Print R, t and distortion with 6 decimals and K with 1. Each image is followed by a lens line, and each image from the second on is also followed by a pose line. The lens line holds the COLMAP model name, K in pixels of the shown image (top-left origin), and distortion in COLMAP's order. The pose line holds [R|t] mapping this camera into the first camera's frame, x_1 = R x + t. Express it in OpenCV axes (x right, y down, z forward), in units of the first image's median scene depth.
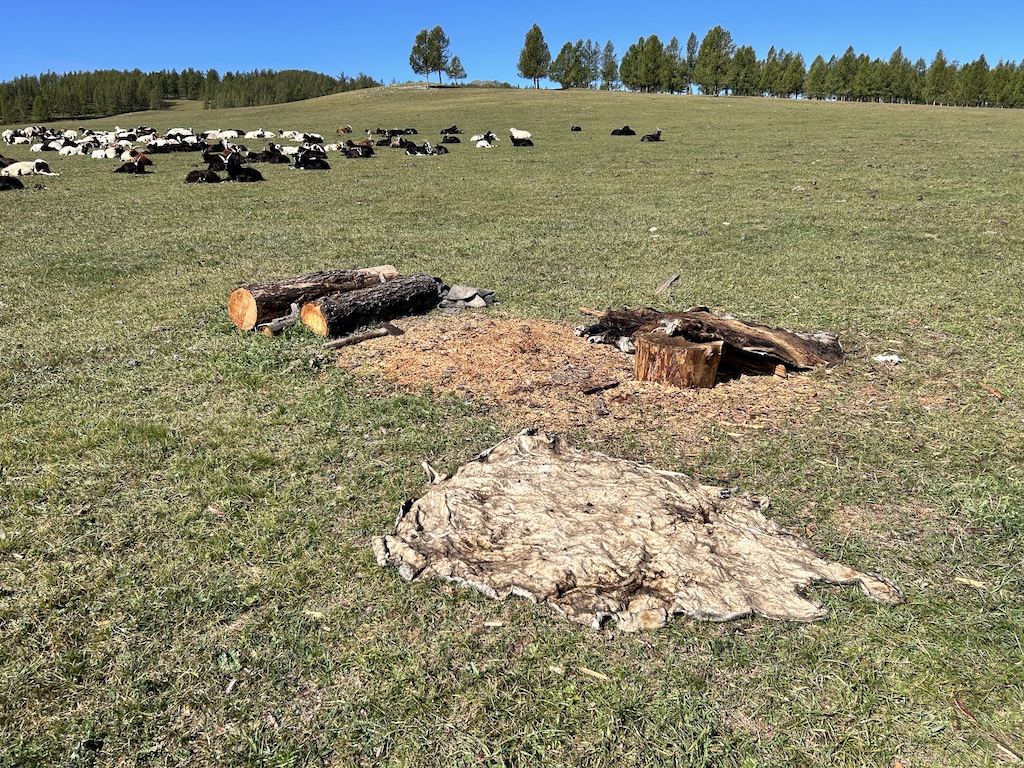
lens RADIAL K [[773.7, 0, 508.6], [0, 773.7, 390.3], [0, 0, 1]] dist [0.036745, -0.039773]
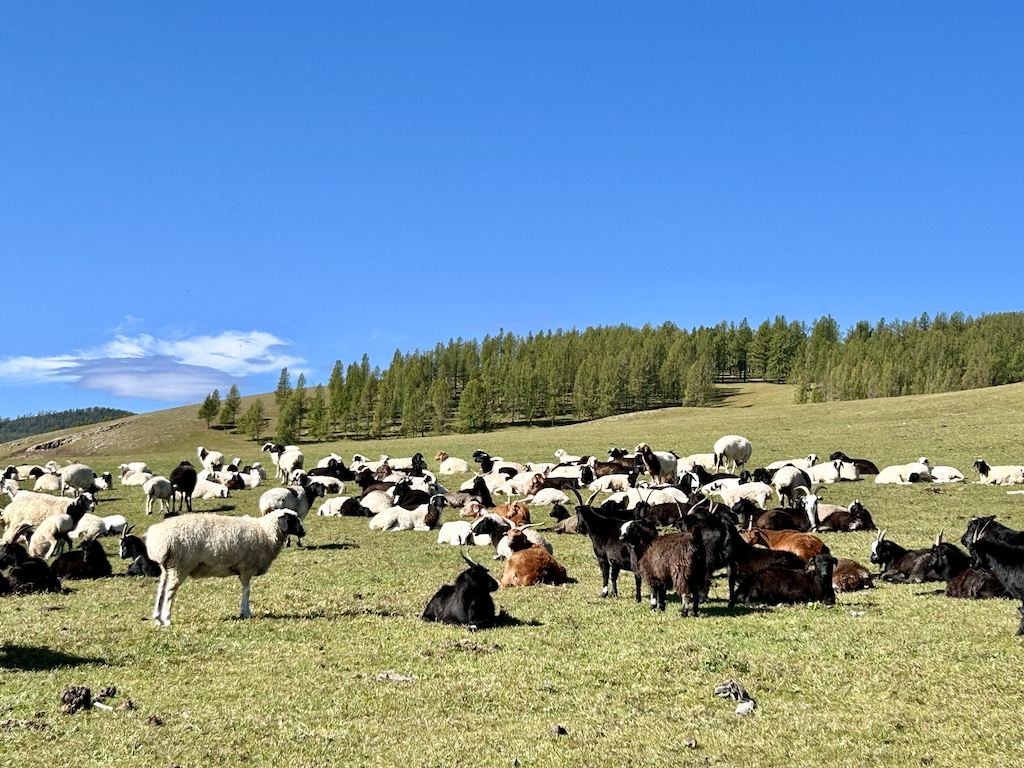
lens RADIAL K [[1981.8, 0, 510.0], [0, 1981.8, 385.7], [0, 0, 1]] dist [0.266678, 0.000000]
pose [[0.879673, -0.011062, -0.475450, -0.058030], [-0.154353, 0.938969, -0.307428, -0.065766], [0.449834, 0.343823, 0.824279, 0.178417]]
